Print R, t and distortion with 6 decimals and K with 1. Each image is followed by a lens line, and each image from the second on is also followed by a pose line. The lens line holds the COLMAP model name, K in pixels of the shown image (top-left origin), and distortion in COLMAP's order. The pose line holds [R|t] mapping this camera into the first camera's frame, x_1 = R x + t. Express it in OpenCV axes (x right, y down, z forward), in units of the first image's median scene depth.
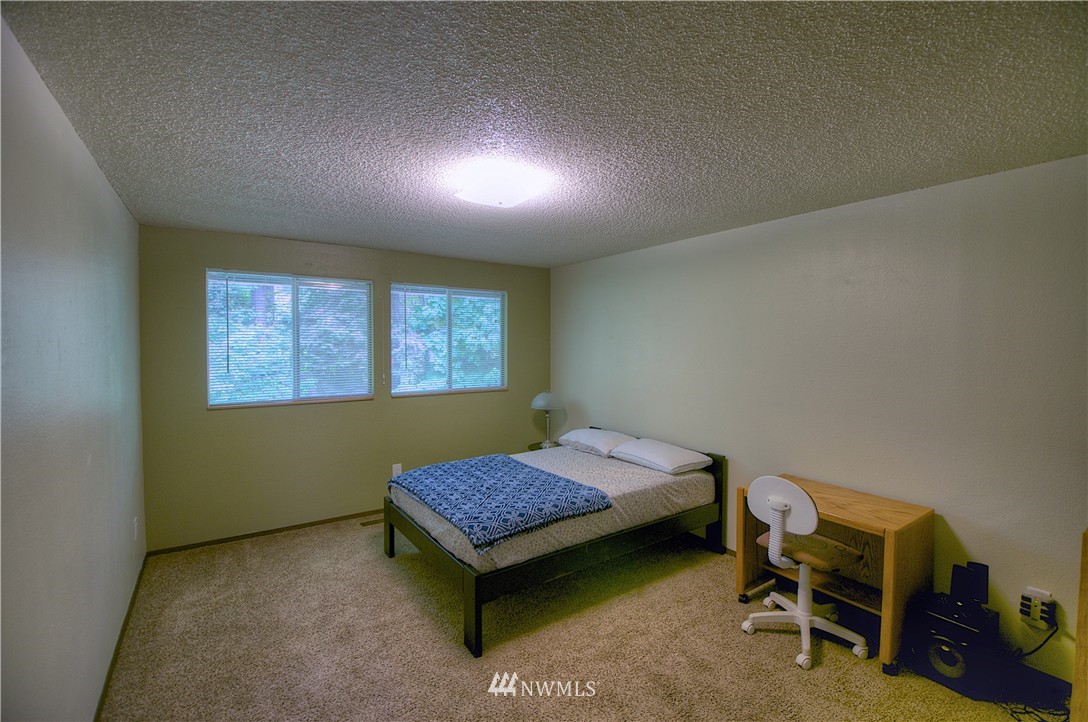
lens RADIAL K [[478.2, 0, 550.7], [0, 478.2, 363.9], [0, 0, 1]] dist [0.011163, -0.021689]
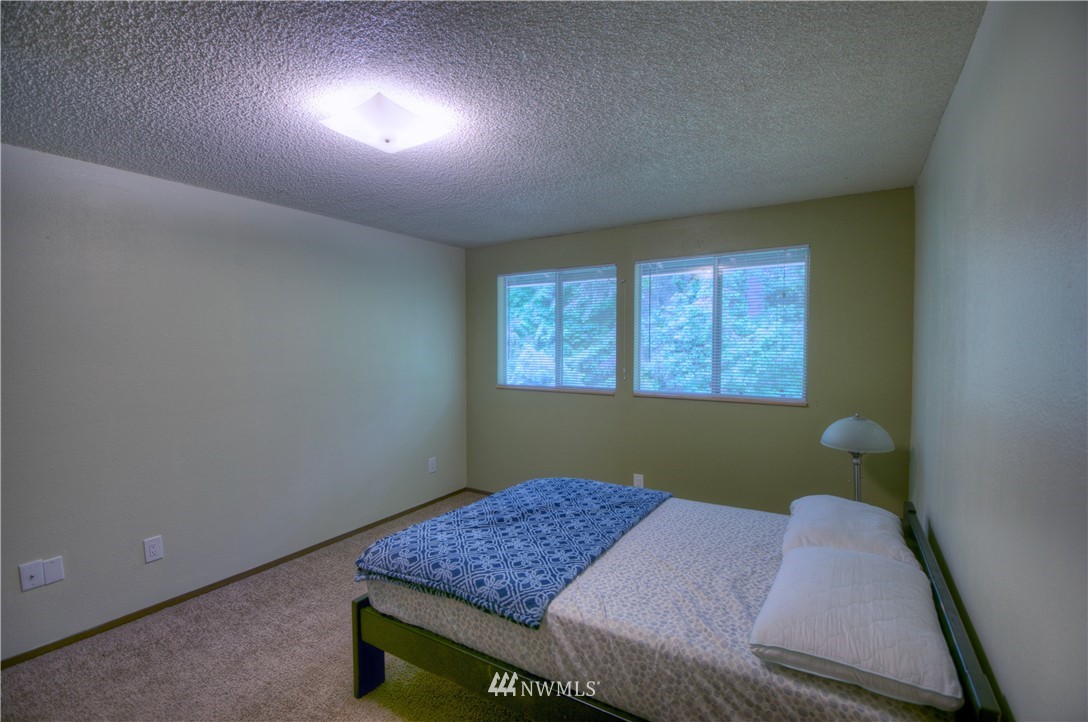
lens RADIAL K [[478.2, 0, 550.7], [0, 478.2, 363.9], [0, 0, 1]] dist [0.011163, -0.021689]
pose [[0.403971, 0.042298, -0.913793, 0.557085], [-0.036868, 0.998872, 0.029938, -0.011256], [0.914028, 0.021596, 0.405075, 0.726975]]
